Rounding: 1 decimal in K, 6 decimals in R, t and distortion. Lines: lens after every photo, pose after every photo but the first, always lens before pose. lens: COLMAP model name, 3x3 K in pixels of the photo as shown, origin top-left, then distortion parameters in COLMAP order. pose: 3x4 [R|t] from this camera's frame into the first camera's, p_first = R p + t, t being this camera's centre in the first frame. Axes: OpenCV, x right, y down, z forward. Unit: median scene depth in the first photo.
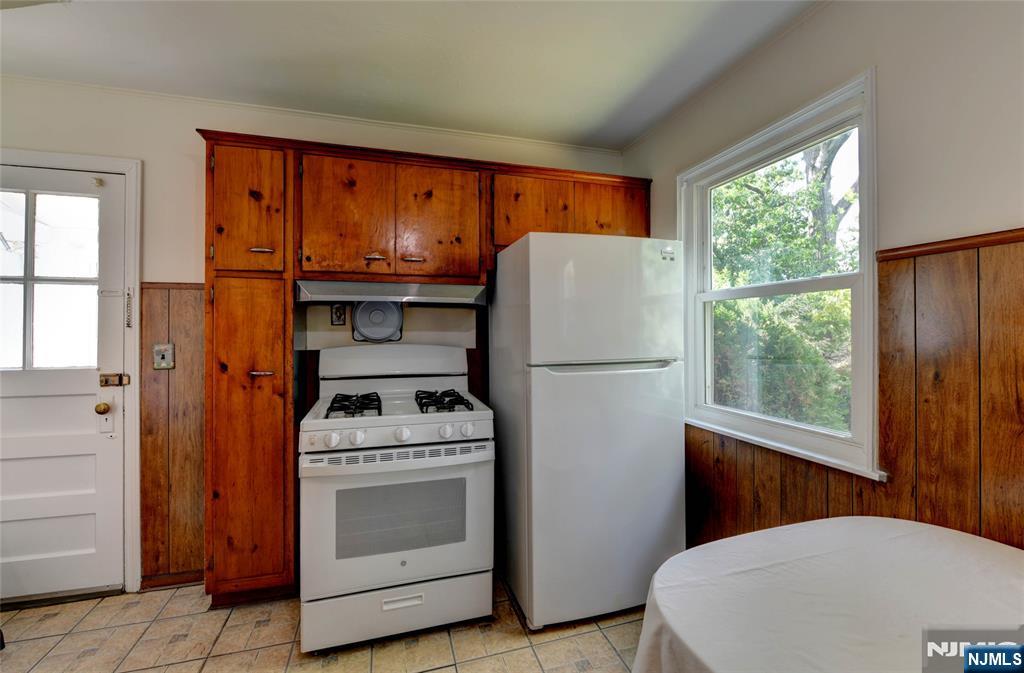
lens RADIAL K [[423.5, 0, 513.7], [0, 423.5, 329.5], [0, 0, 1]] dist [-0.003144, -0.000013]
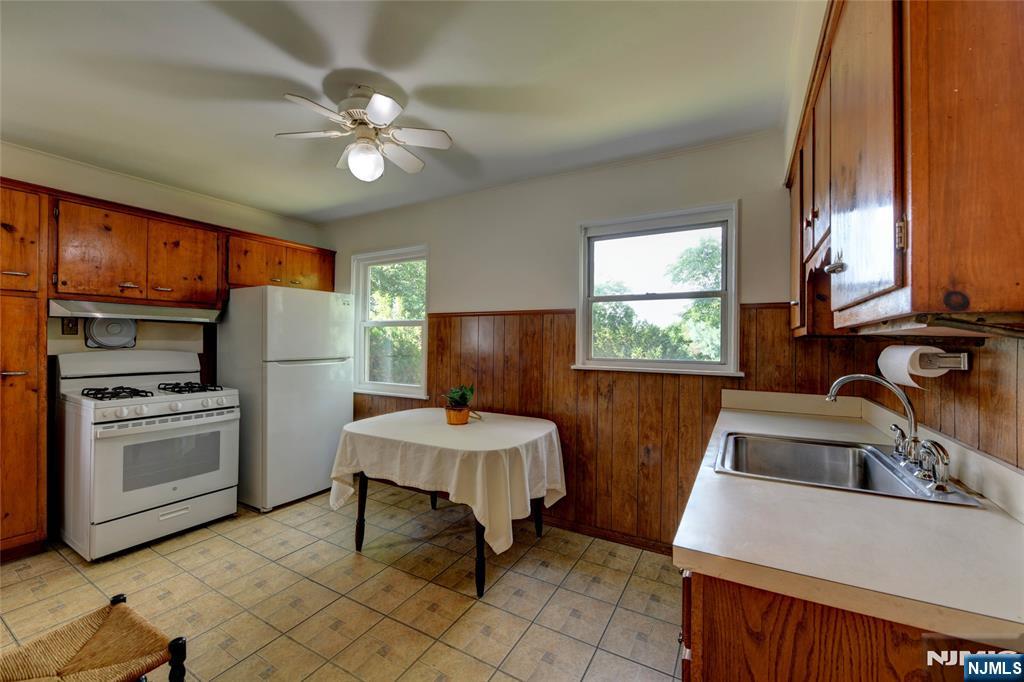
lens RADIAL K [[406.0, 0, 518.6], [0, 406.0, 341.9], [0, 0, 1]] dist [-0.014921, -0.000288]
pose [[0.717180, 0.010411, 0.696810, -0.336511], [-0.017329, 0.999846, 0.002897, -0.016843], [-0.696672, -0.014153, 0.717250, -0.825809]]
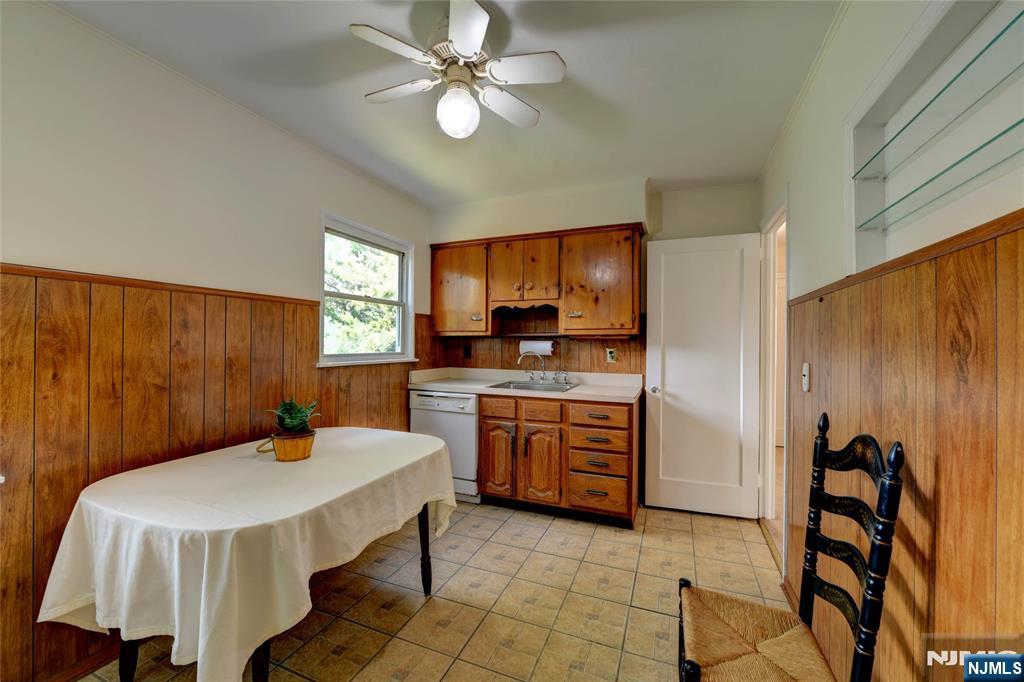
lens RADIAL K [[406.0, 0, 515.6], [0, 406.0, 340.2], [0, 0, 1]] dist [-0.014921, -0.000288]
pose [[-0.788867, 0.000555, 0.614563, -0.489339], [-0.010422, 0.999844, -0.014280, 0.003902], [-0.614475, -0.017670, -0.788738, 0.660599]]
